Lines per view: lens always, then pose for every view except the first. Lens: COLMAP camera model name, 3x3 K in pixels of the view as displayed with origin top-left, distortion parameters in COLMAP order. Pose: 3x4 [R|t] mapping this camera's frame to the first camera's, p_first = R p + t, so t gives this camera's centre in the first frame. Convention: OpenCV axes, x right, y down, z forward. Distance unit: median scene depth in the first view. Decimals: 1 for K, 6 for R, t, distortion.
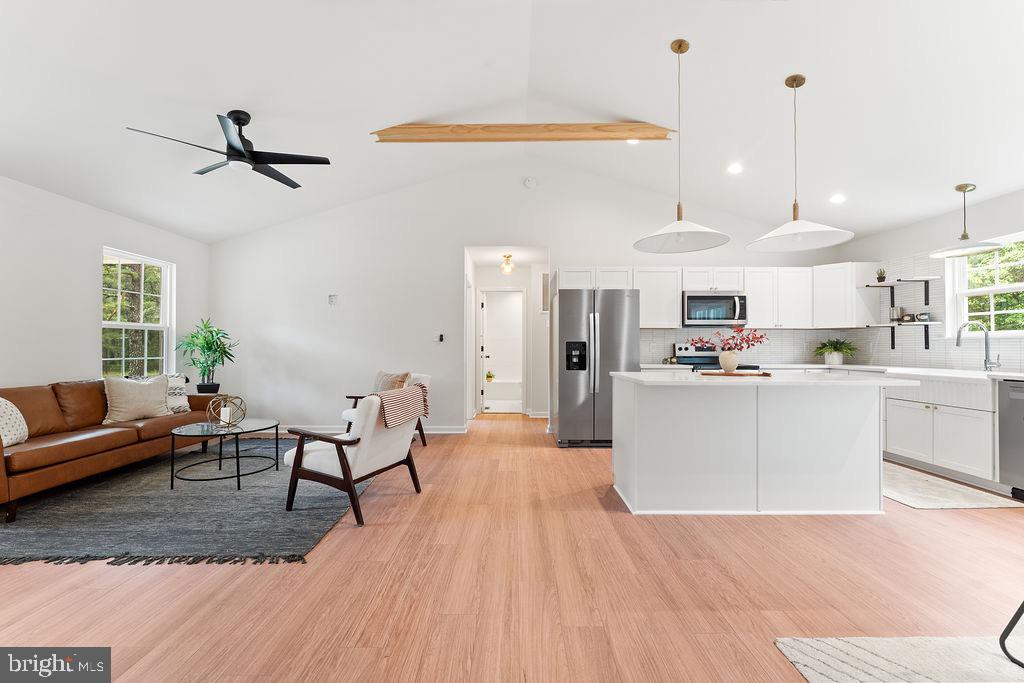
lens RADIAL K [[415.9, 0, 511.5], [0, 415.9, 344.0], [0, 0, 1]] dist [-0.004120, 0.000364]
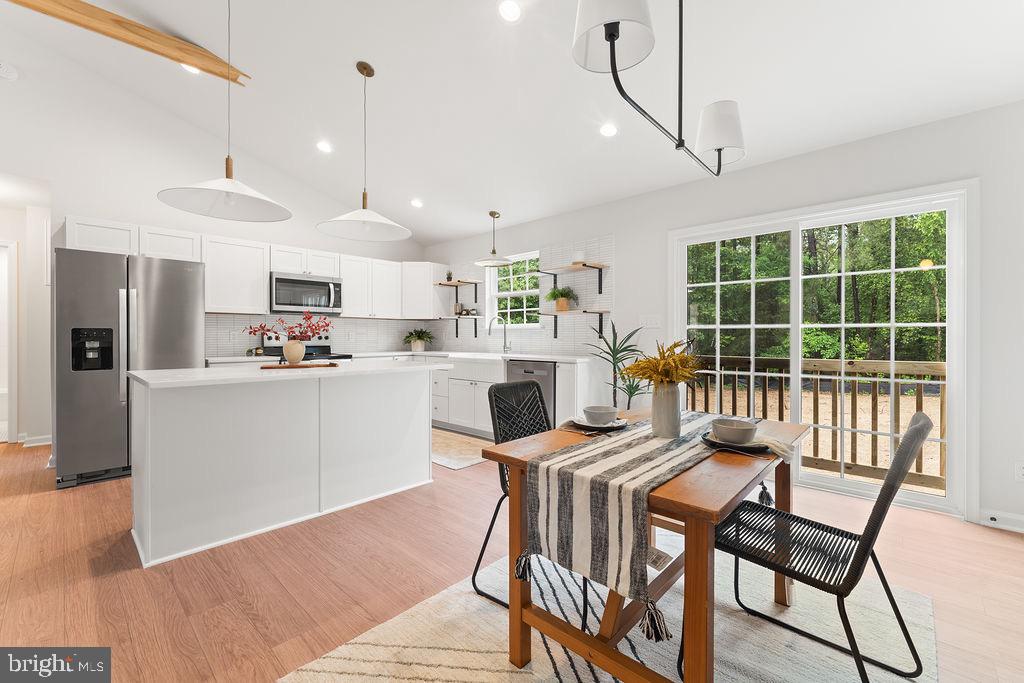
lens RADIAL K [[432.2, 0, 511.8], [0, 432.2, 333.4], [0, 0, 1]] dist [-0.002725, -0.002125]
pose [[0.685406, 0.004125, 0.728150, 0.115769], [-0.004183, 0.999990, -0.001728, 0.001646], [-0.728149, -0.001861, 0.685416, 0.018594]]
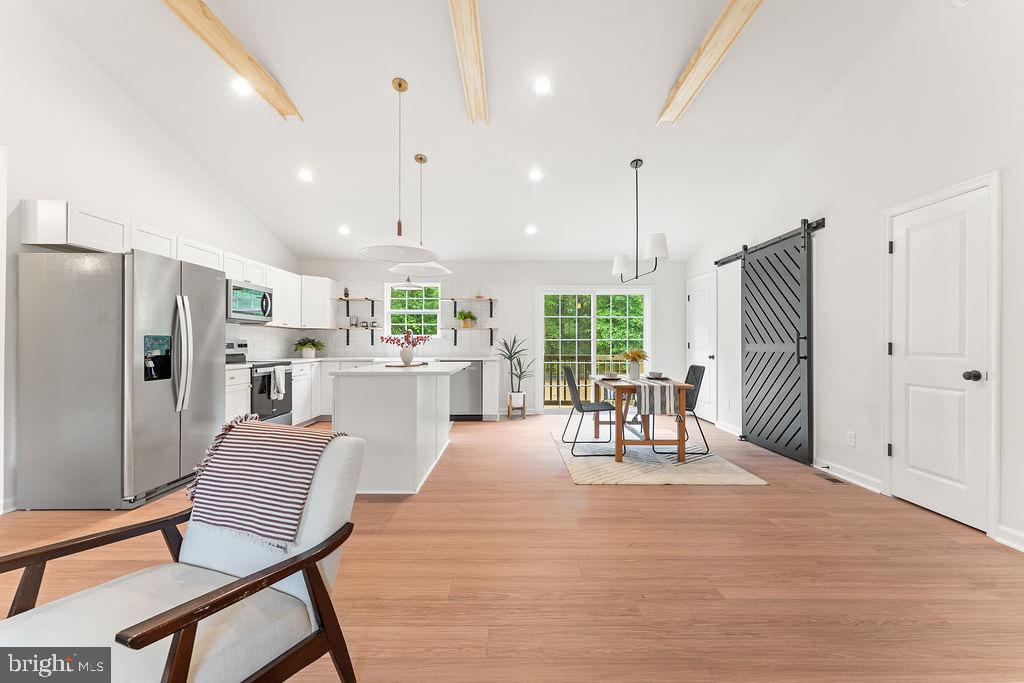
lens RADIAL K [[415.9, 0, 515.5], [0, 415.9, 342.9], [0, 0, 1]] dist [-0.004120, 0.000364]
pose [[-0.015571, 0.002470, 0.999876, -0.516297], [-0.006309, 0.999977, -0.002568, 0.004096], [-0.999859, -0.006349, -0.015555, 0.474261]]
